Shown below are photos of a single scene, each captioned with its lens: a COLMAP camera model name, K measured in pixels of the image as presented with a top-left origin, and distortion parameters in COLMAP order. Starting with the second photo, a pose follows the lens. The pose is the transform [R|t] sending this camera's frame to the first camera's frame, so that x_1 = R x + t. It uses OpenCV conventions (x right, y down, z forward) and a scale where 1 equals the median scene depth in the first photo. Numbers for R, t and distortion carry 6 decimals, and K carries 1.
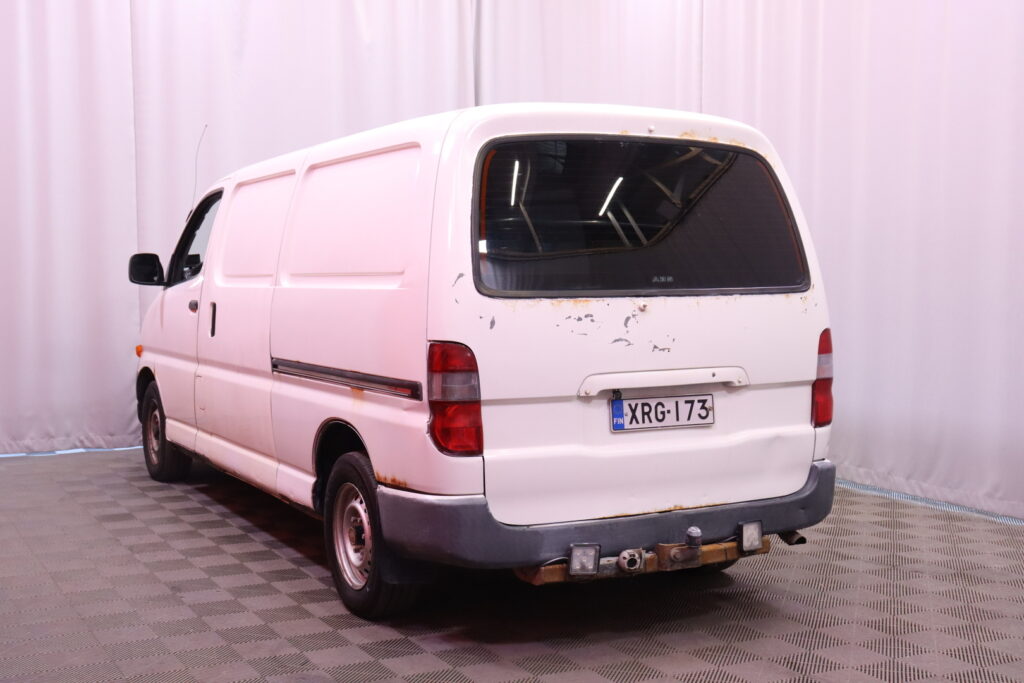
lens RADIAL K [[1336.1, 0, 512.3], [0, 1336.1, 345.0], [0, 0, 1]] dist [-0.095730, 0.000000]
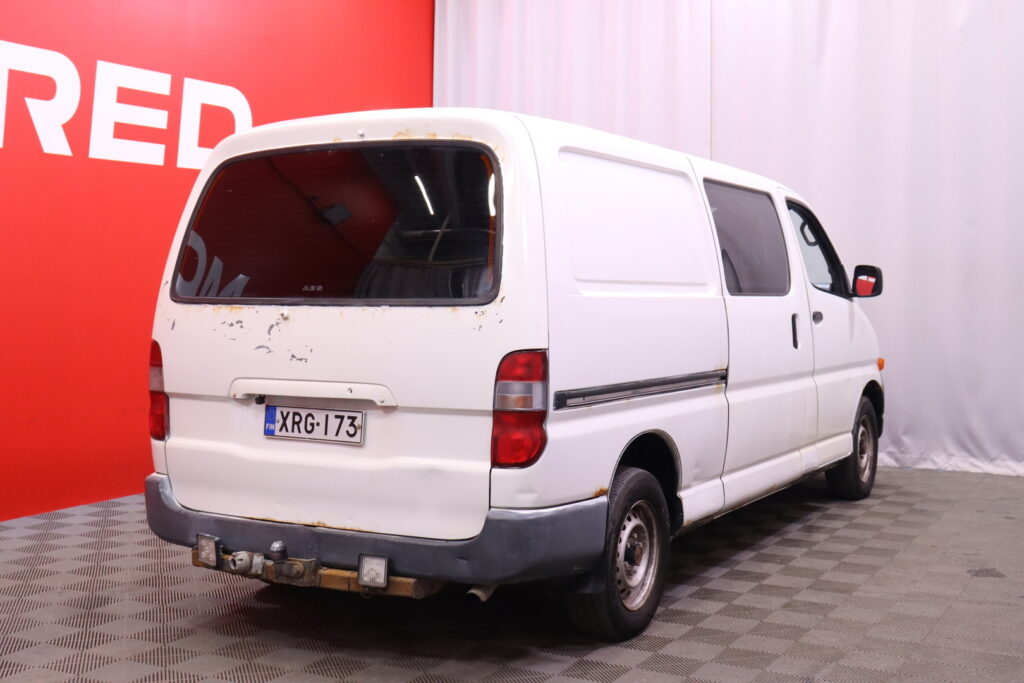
lens RADIAL K [[1336.1, 0, 514.1], [0, 1336.1, 332.1], [0, 0, 1]] dist [-0.095730, 0.000000]
pose [[0.539220, 0.038436, -0.841288, 1.016226], [-0.055192, 0.998423, 0.010239, -0.035165], [0.840355, 0.040912, 0.540491, 0.595768]]
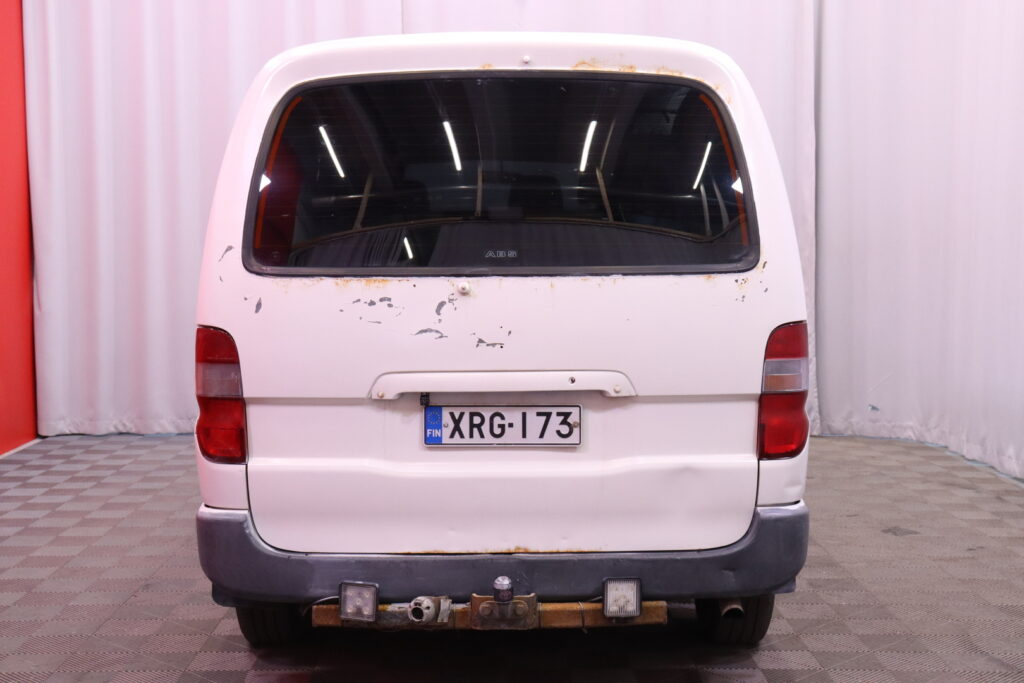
lens RADIAL K [[1490.0, 0, 508.3], [0, 1490.0, 345.2], [0, 0, 1]] dist [-0.030018, 0.000000]
pose [[0.886439, 0.034355, -0.461568, 0.516974], [-0.027388, 0.999387, 0.021787, -0.015377], [0.462034, -0.006672, 0.886837, 0.233916]]
